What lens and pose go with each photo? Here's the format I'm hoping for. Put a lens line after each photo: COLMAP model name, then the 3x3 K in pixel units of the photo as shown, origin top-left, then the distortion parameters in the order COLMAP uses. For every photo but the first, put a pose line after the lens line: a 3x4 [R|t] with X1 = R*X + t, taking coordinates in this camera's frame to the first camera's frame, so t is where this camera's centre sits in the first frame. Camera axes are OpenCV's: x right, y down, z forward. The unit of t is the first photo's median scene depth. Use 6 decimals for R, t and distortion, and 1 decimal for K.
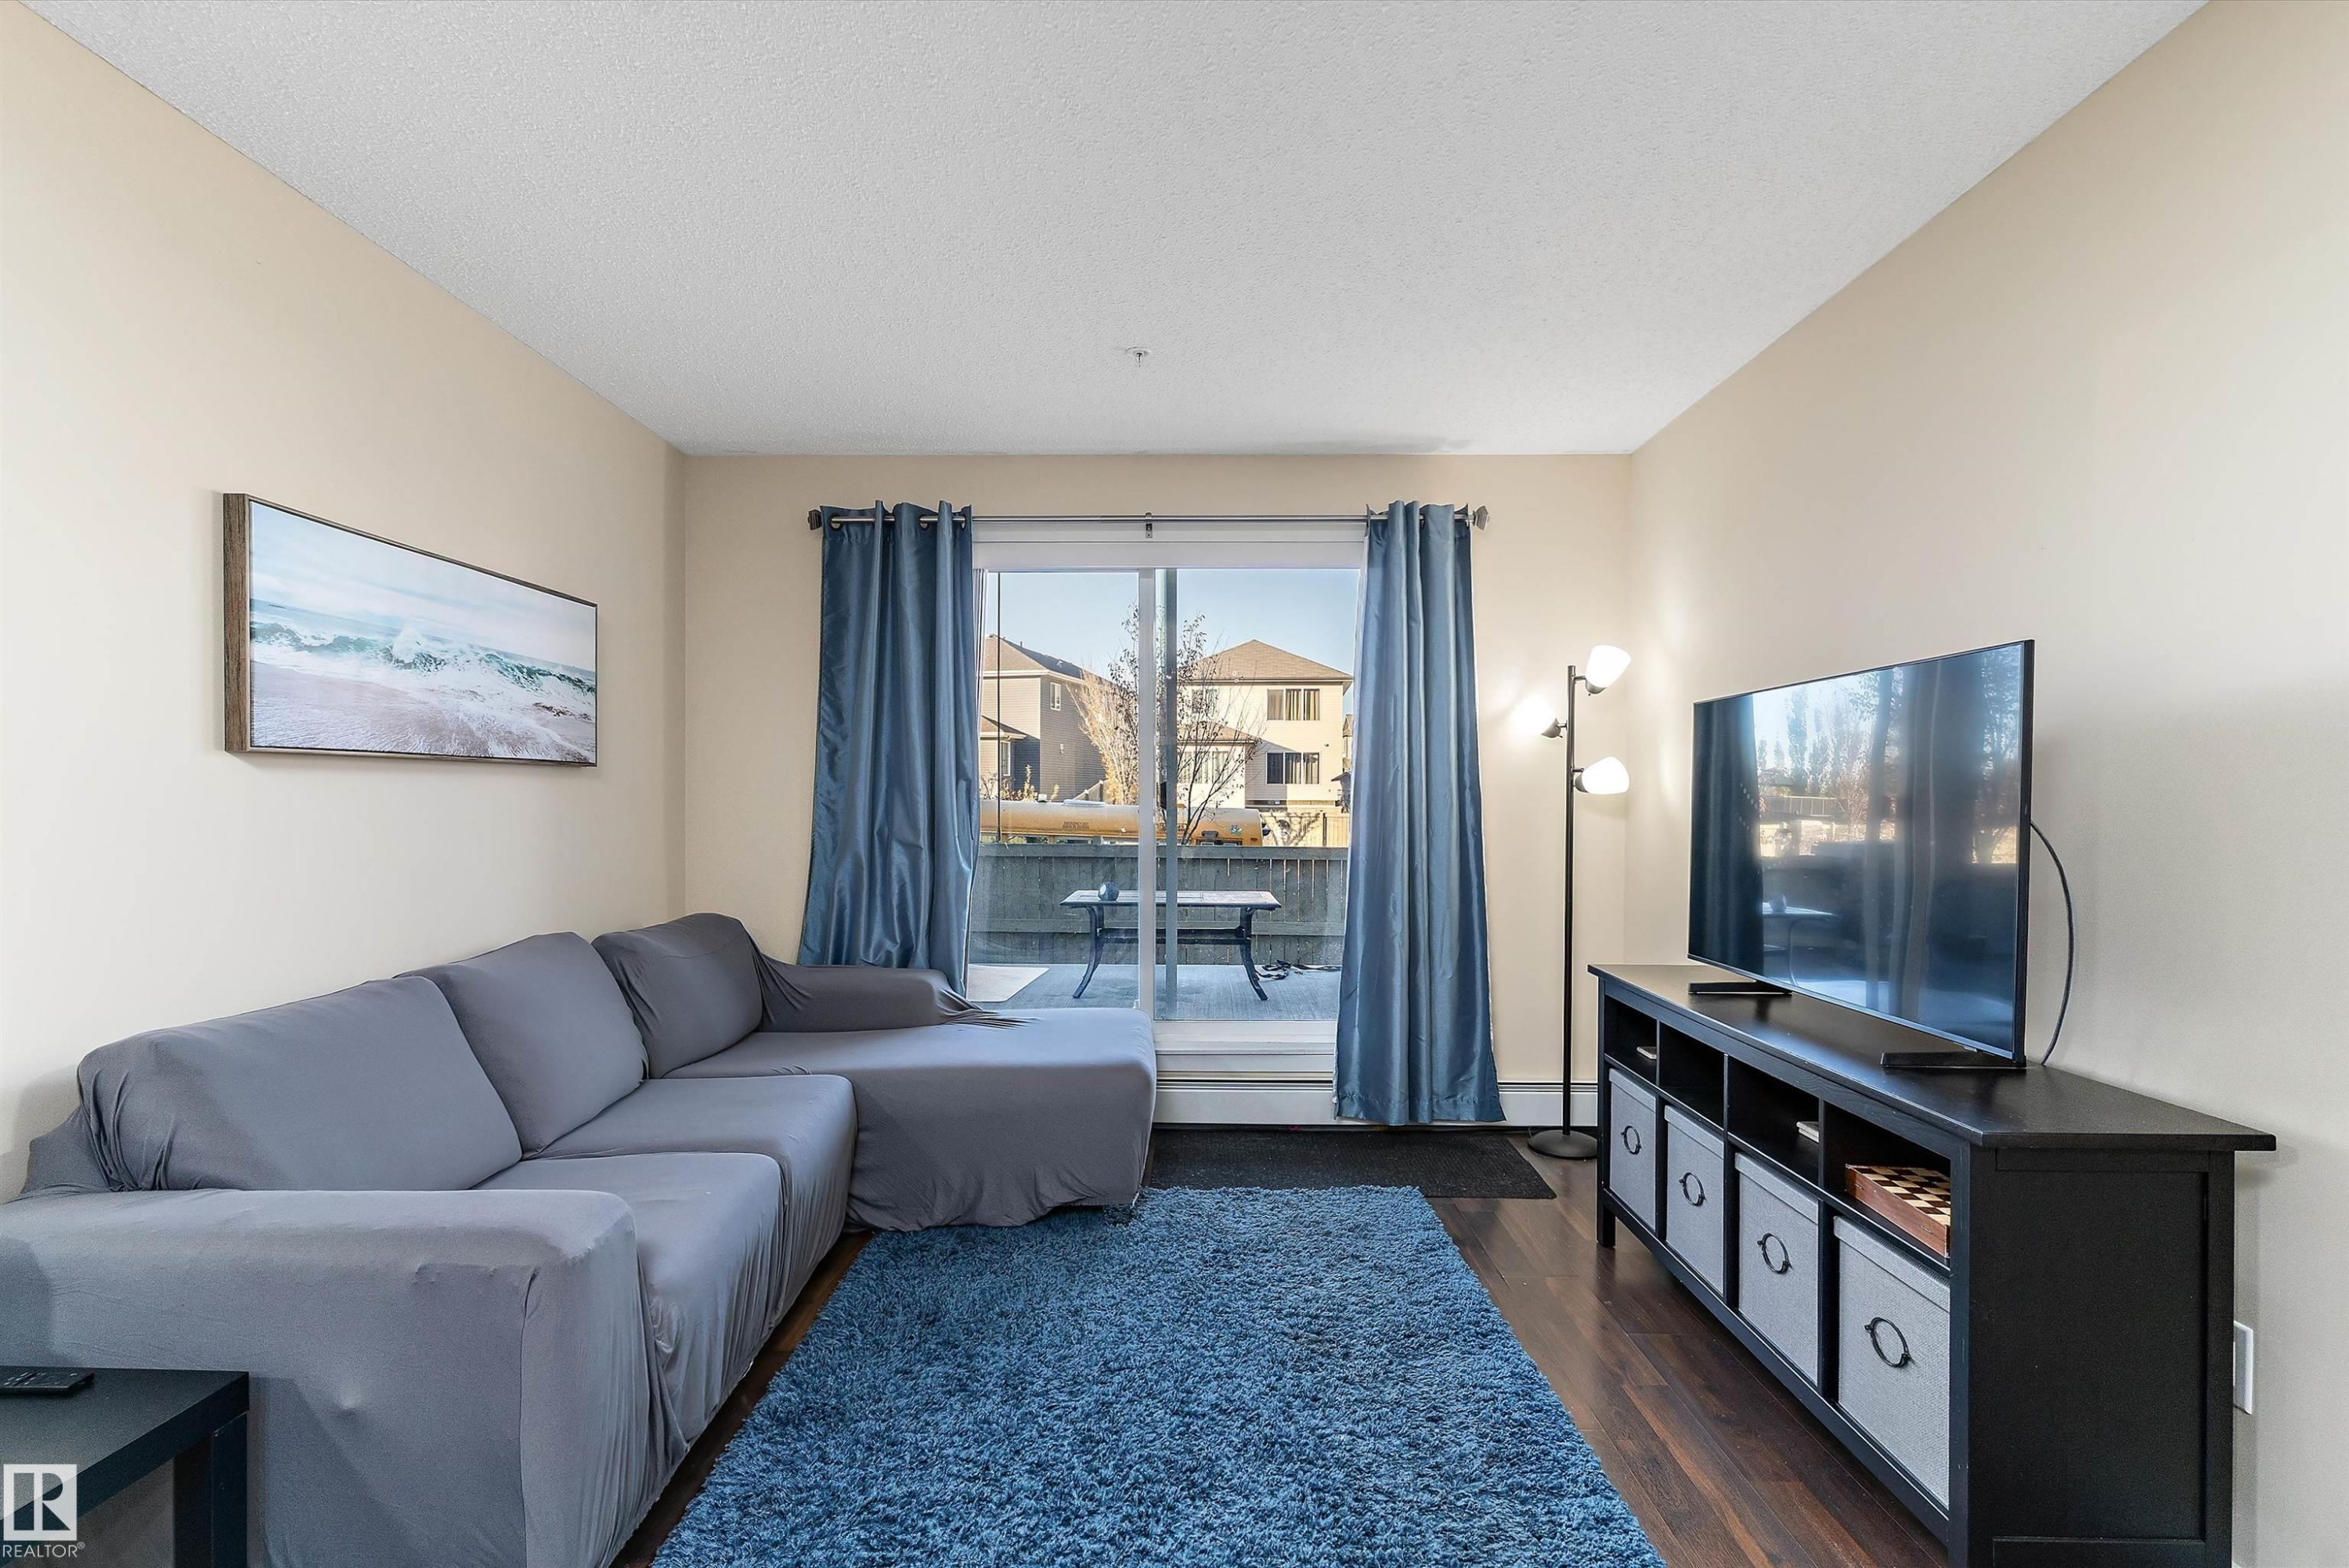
lens RADIAL K [[1142.5, 0, 1174.1], [0, 1142.5, 798.4], [0, 0, 1]] dist [0.001621, 0.002271]
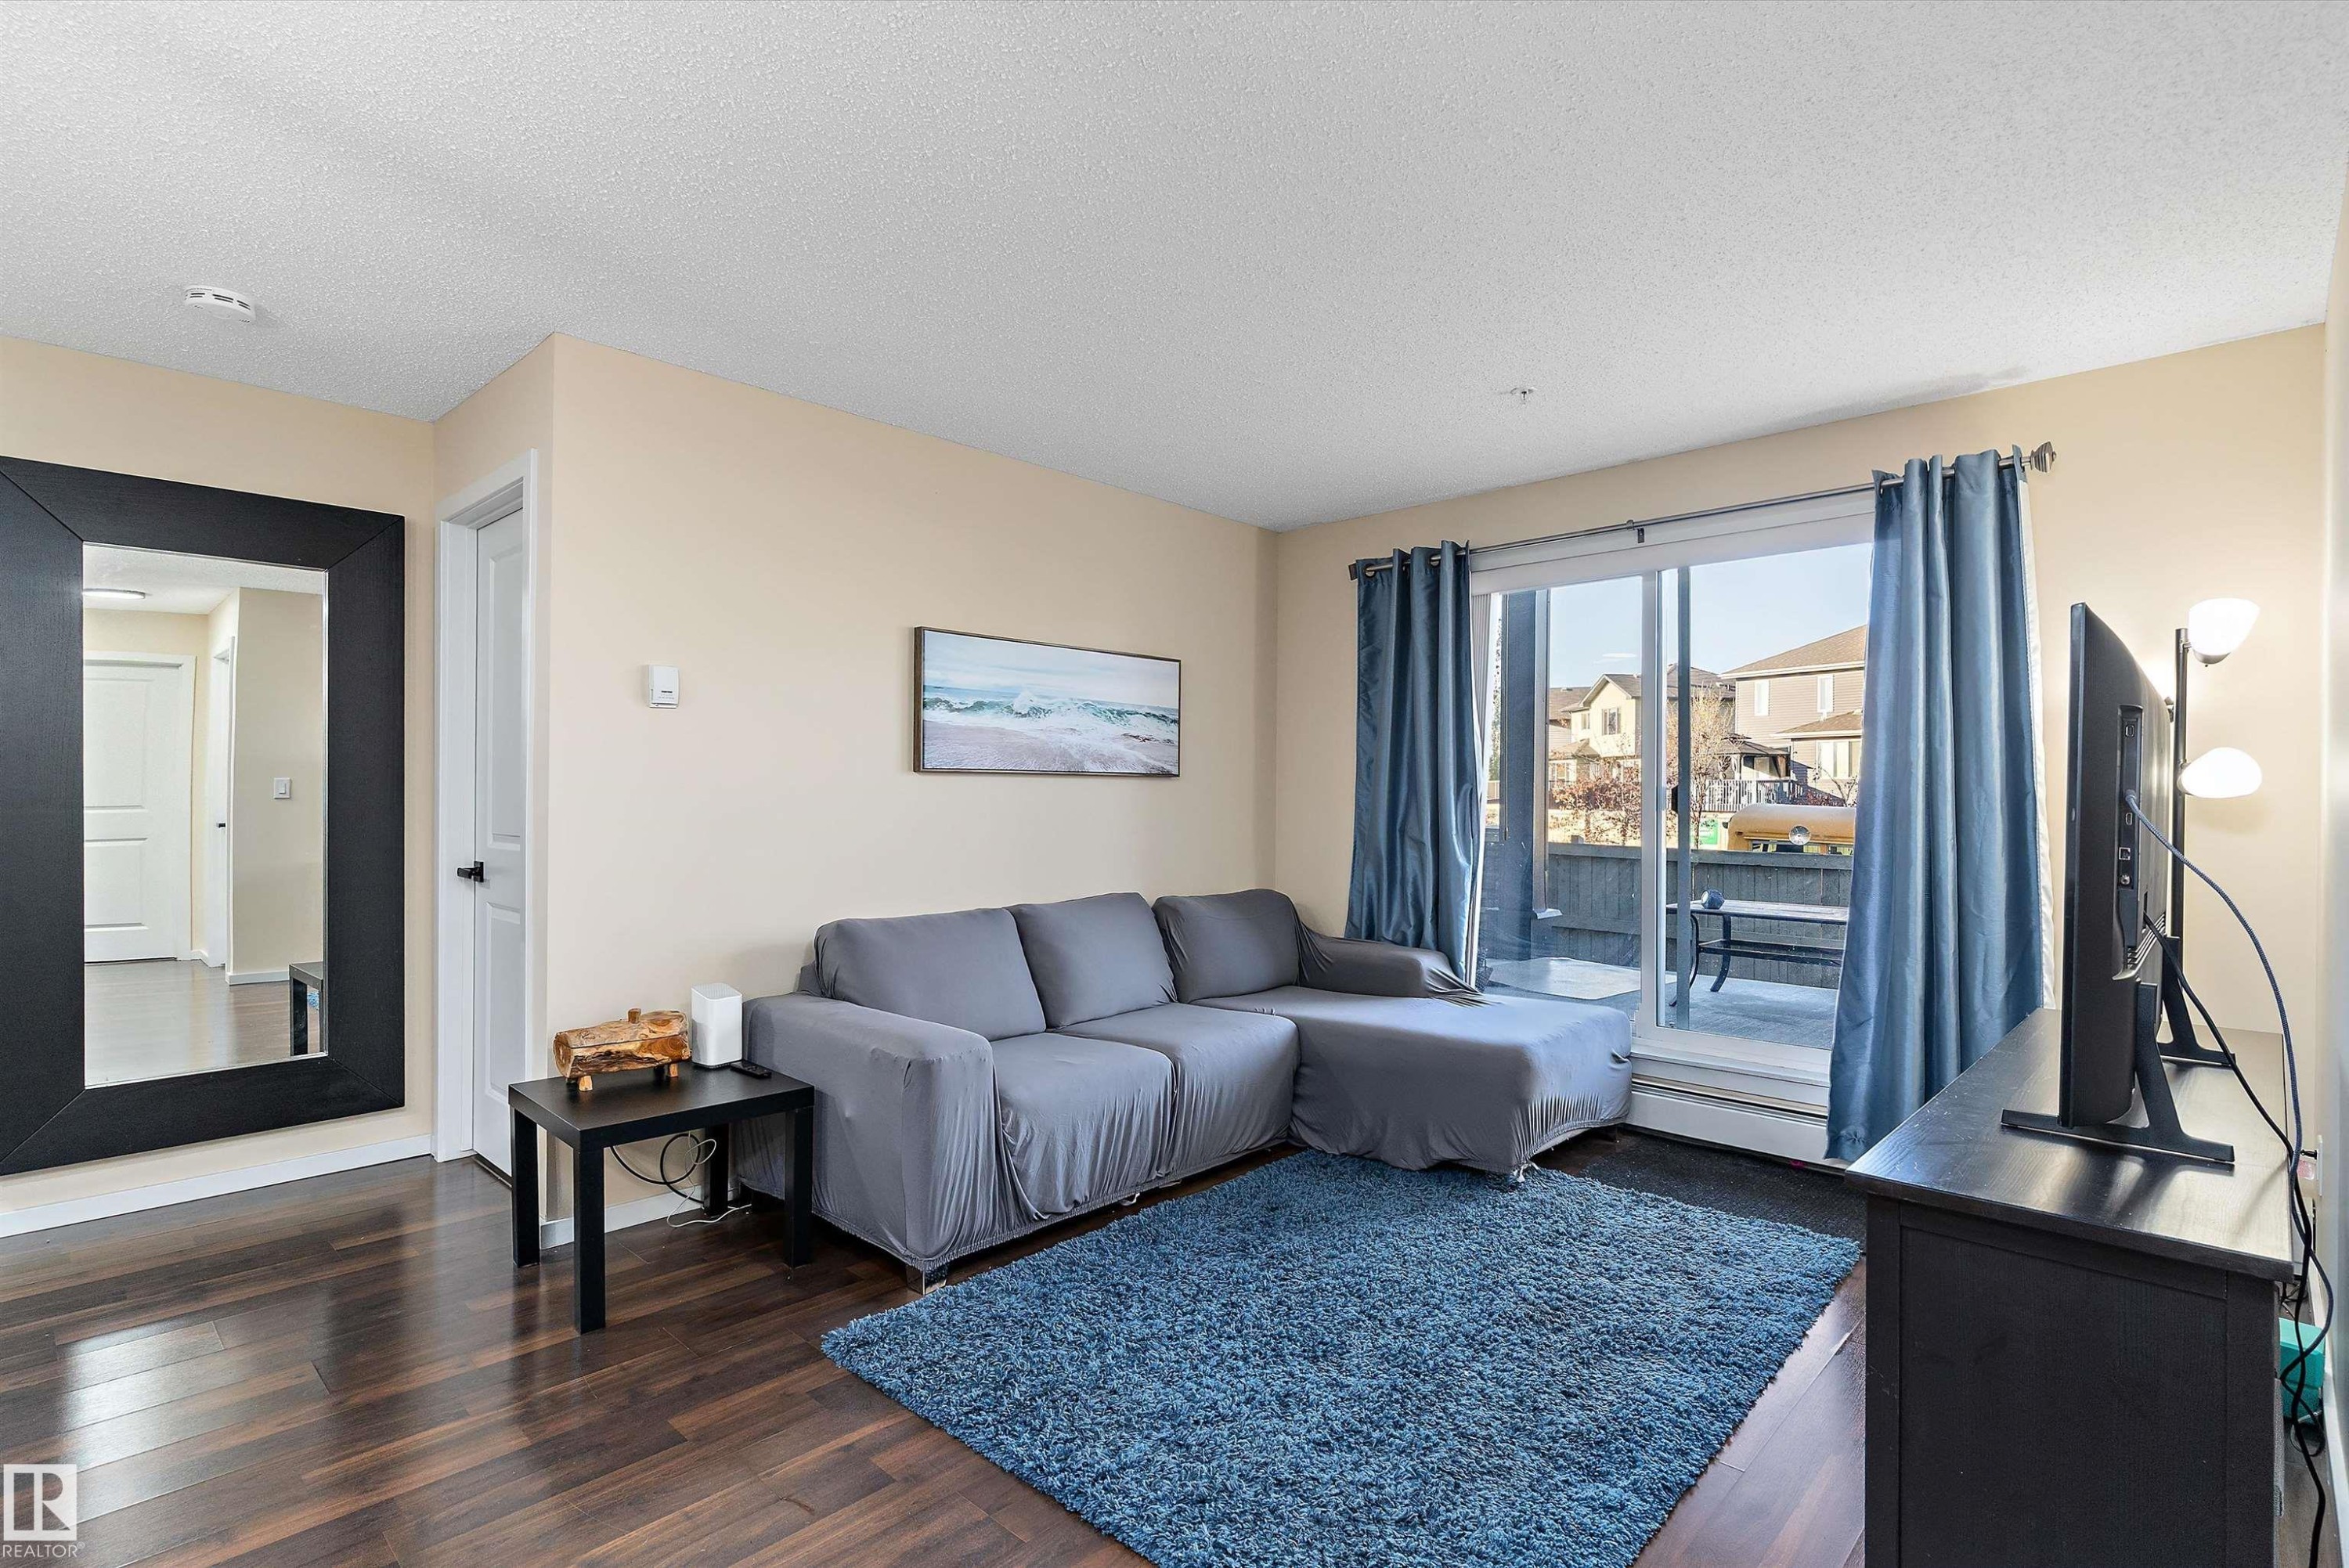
lens RADIAL K [[1142.5, 0, 1187.9], [0, 1142.5, 788.3], [0, 0, 1]] dist [0.001621, 0.002271]
pose [[0.733060, -0.003806, -0.680154, 0.473652], [-0.005254, 0.999923, -0.011258, 0.001545], [0.680144, 0.011826, 0.732983, -0.007211]]
